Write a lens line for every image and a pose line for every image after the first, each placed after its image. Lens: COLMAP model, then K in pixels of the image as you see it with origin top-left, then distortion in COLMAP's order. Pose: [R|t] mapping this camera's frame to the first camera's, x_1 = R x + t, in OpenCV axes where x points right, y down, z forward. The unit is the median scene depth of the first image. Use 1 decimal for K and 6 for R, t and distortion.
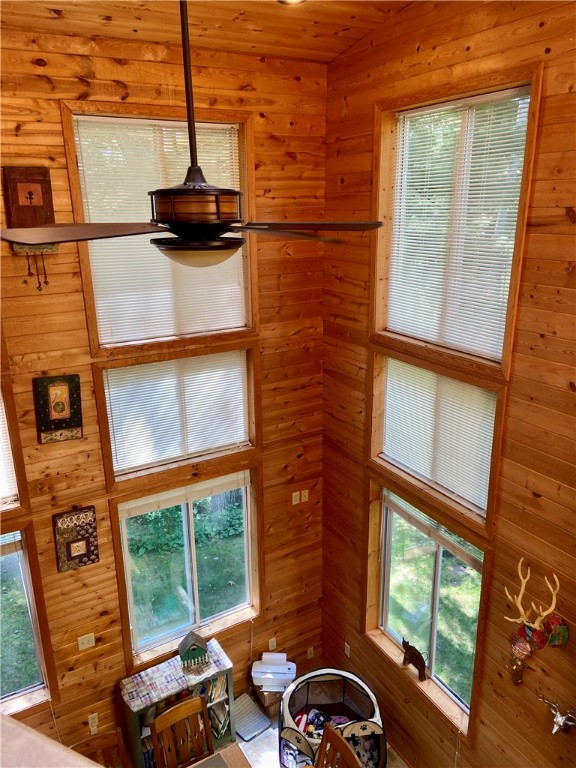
lens RADIAL K [[577.9, 0, 288.0], [0, 577.9, 384.0], [0, 0, 1]] dist [0.132461, -0.166050]
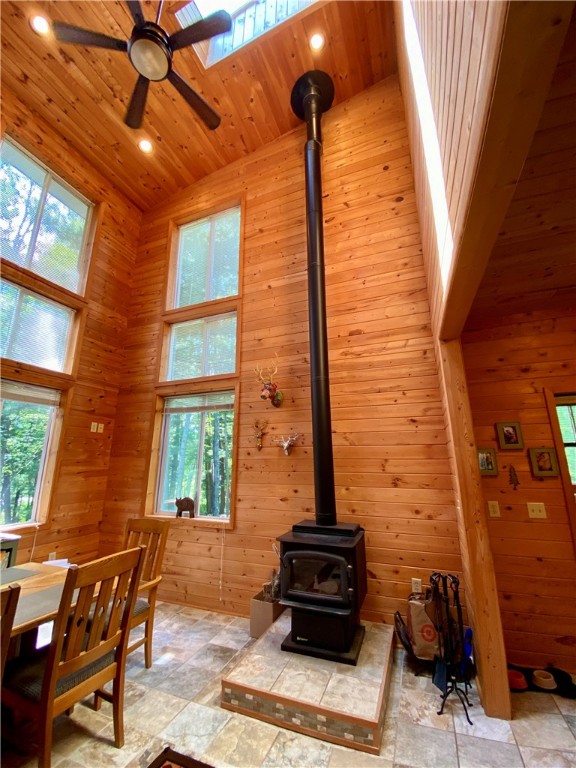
lens RADIAL K [[314.0, 0, 288.0], [0, 314.0, 384.0], [0, 0, 1]] dist [0.002574, -0.000261]
pose [[0.776486, 0.161189, 0.609169, -0.107647], [0.182869, 0.867483, -0.462637, 0.573788], [-0.603015, 0.470629, 0.644112, 0.188773]]
